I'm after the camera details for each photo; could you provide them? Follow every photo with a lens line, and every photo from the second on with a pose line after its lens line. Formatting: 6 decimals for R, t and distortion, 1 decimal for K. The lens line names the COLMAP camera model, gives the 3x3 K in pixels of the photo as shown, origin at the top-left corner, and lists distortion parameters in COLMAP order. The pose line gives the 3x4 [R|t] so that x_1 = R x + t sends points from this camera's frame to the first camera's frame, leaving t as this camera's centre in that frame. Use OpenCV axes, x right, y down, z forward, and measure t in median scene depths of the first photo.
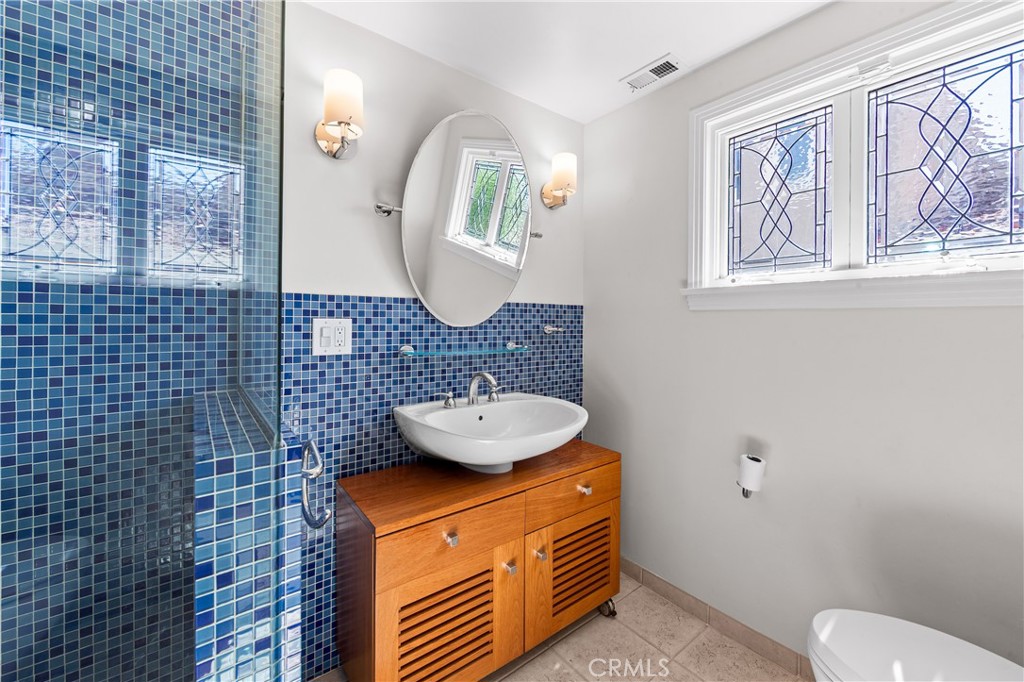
lens RADIAL K [[413.2, 0, 512.8], [0, 413.2, 321.3], [0, 0, 1]] dist [-0.000827, -0.000107]
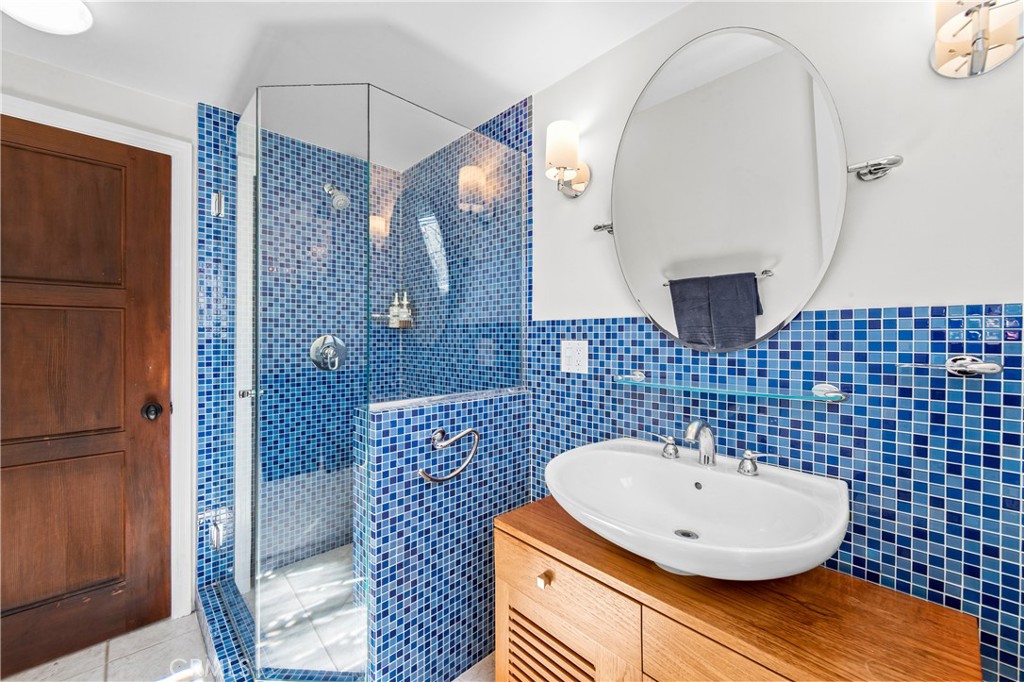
lens RADIAL K [[398.7, 0, 512.0], [0, 398.7, 341.0], [0, 0, 1]] dist [-0.000678, -0.000072]
pose [[0.110341, 0.002408, -0.993891, 0.562253], [-0.002753, 0.999994, 0.002117, -0.006588], [0.993890, 0.002503, 0.110347, 0.641572]]
